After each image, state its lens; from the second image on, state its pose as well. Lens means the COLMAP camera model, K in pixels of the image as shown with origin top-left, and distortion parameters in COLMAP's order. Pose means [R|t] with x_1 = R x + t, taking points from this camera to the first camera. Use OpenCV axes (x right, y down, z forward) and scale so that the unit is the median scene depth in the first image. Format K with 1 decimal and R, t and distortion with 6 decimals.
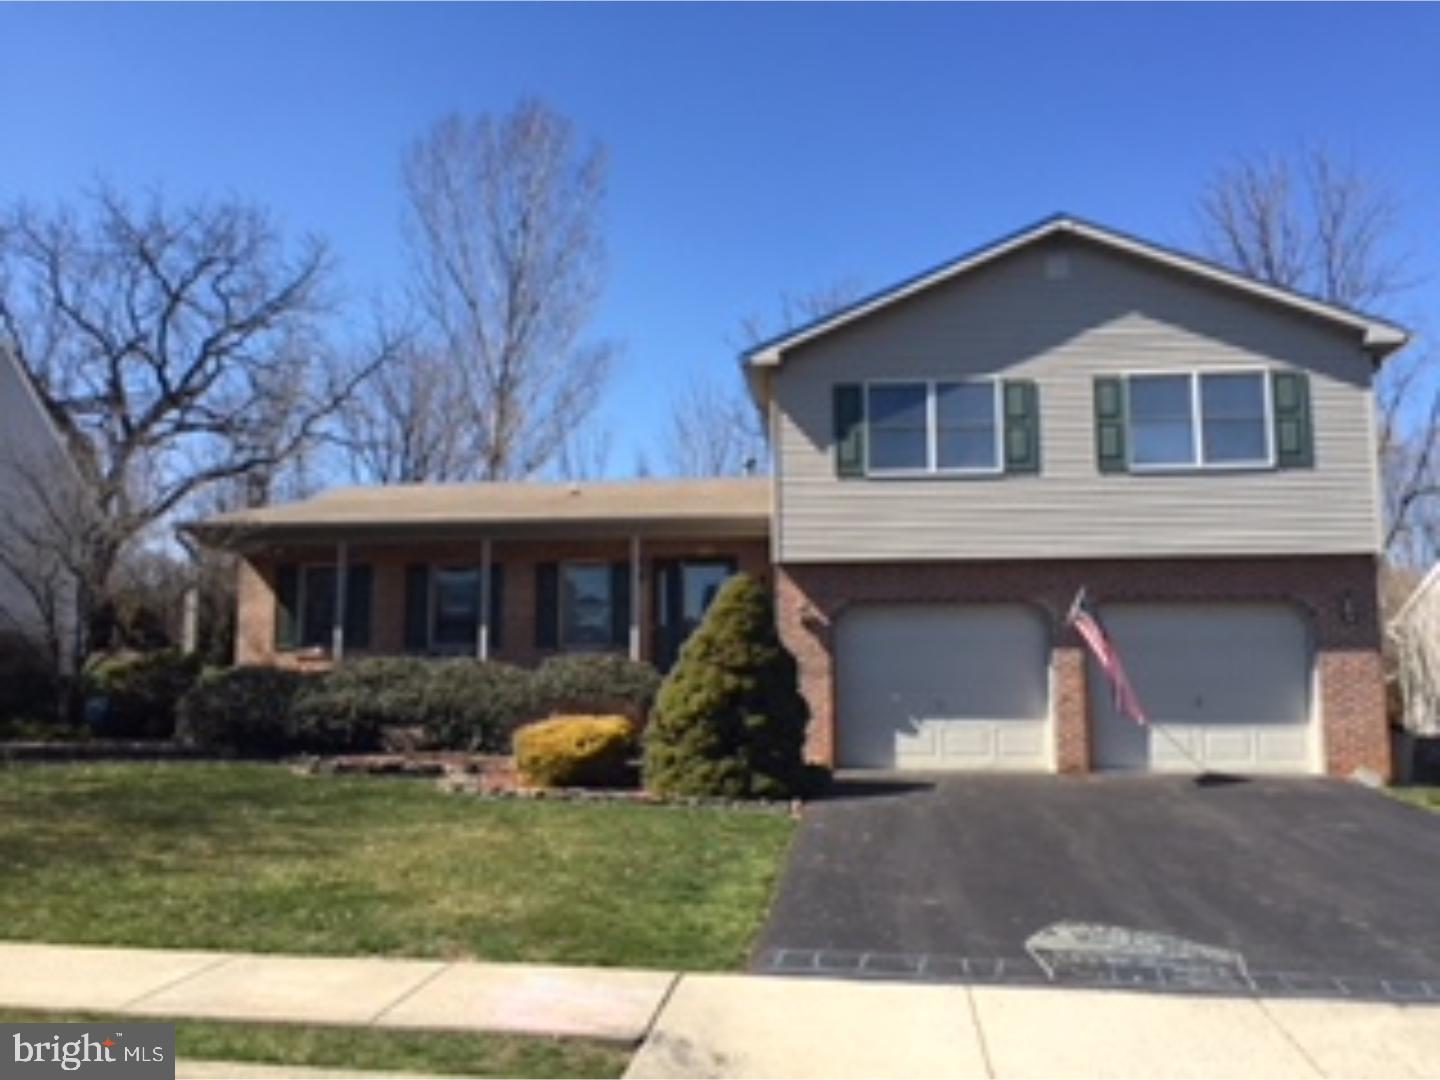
lens RADIAL K [[1198.7, 0, 720.0], [0, 1198.7, 540.0], [0, 0, 1]] dist [0.067889, -0.086594]
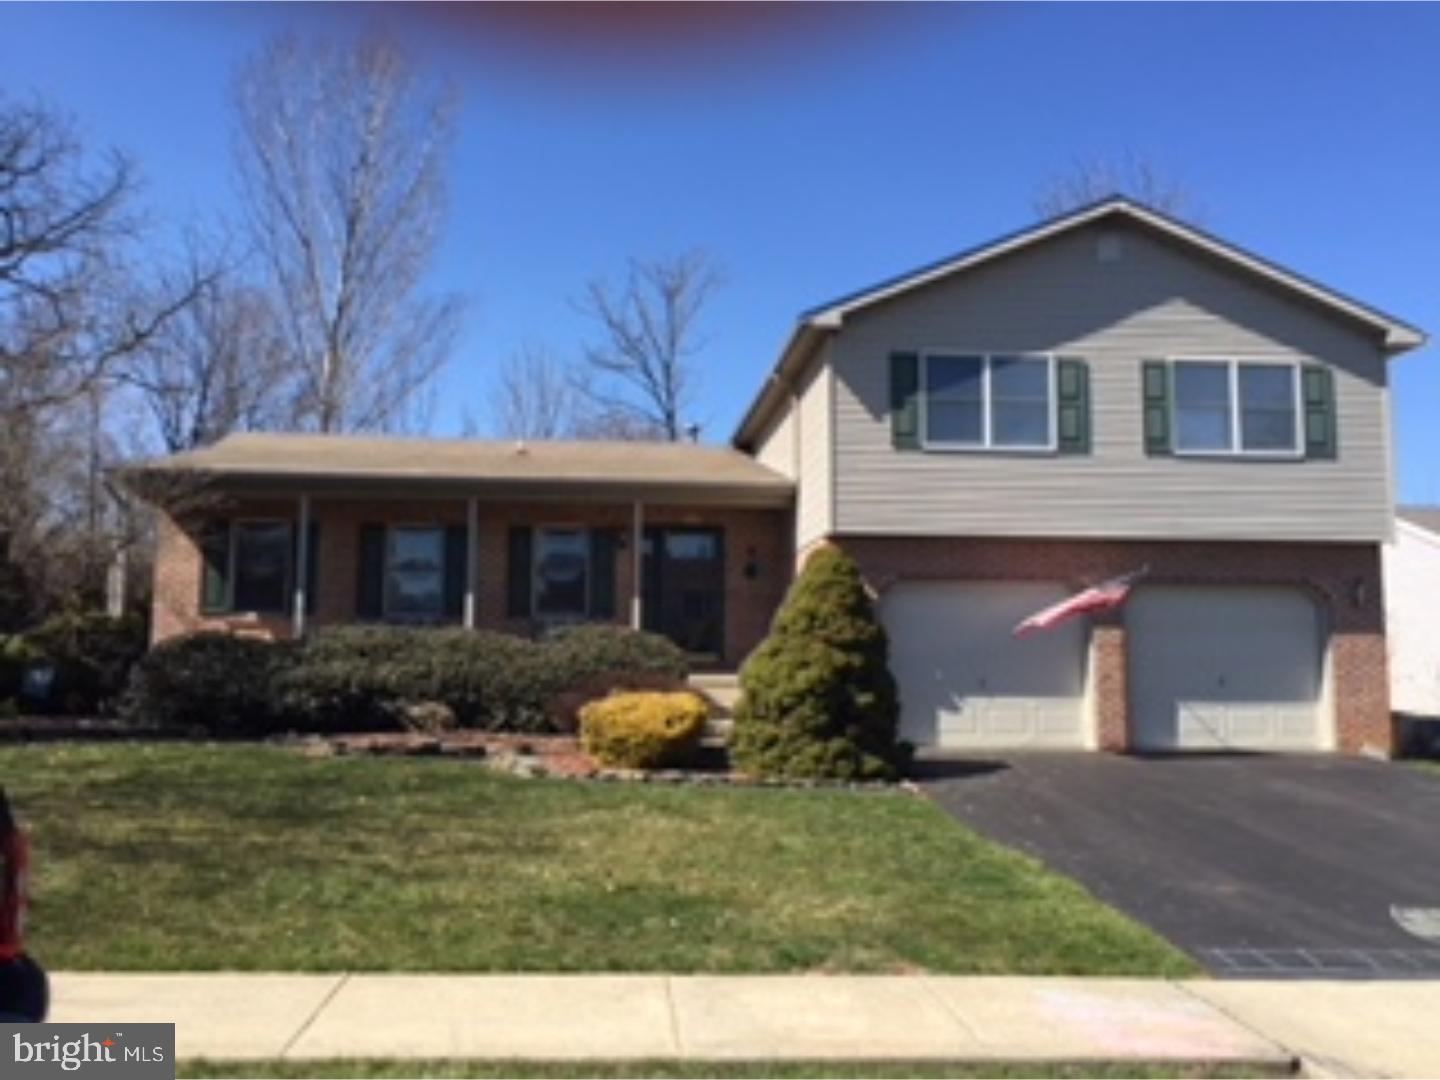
lens RADIAL K [[1198.7, 0, 720.0], [0, 1198.7, 540.0], [0, 0, 1]] dist [0.067889, -0.086594]
pose [[0.978041, 0.029776, 0.206273, -0.240307], [-0.034371, 0.999234, 0.018729, 0.008689], [-0.205557, -0.025407, 0.978315, 0.077883]]
